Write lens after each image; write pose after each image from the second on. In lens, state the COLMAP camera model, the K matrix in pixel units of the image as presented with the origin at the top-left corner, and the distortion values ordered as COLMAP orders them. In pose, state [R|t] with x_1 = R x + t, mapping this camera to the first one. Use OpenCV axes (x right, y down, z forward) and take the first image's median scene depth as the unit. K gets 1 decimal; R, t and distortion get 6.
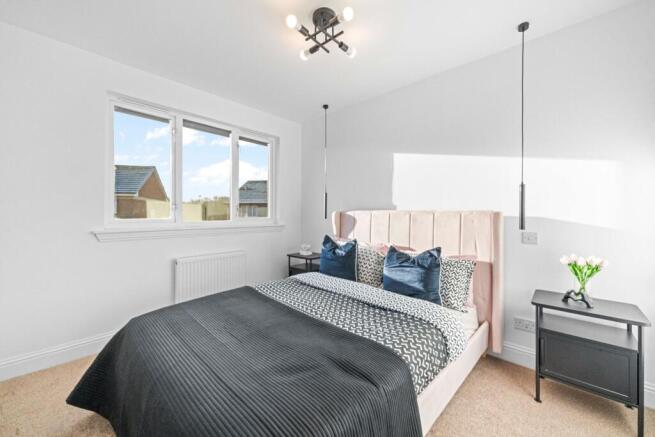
lens RADIAL K [[250.1, 0, 327.5], [0, 250.1, 218.5], [0, 0, 1]] dist [0.000075, 0.000006]
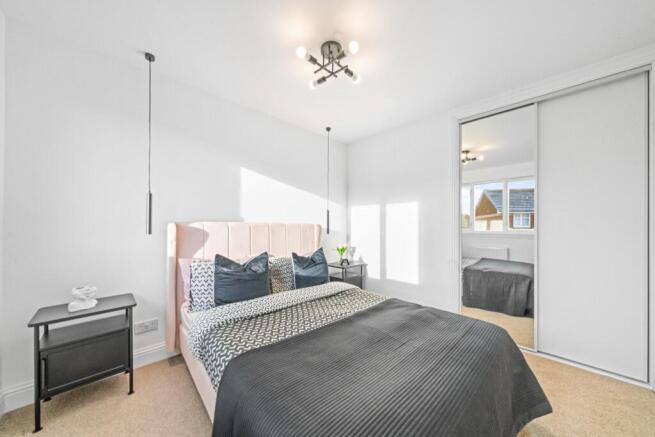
lens RADIAL K [[226.9, 0, 326.5], [0, 226.9, 226.0], [0, 0, 1]] dist [-0.000011, -0.000044]
pose [[0.027257, -0.002385, 0.999626, -0.716322], [0.007437, 0.999970, 0.002183, -0.019120], [-0.999601, 0.007375, 0.027274, 0.685832]]
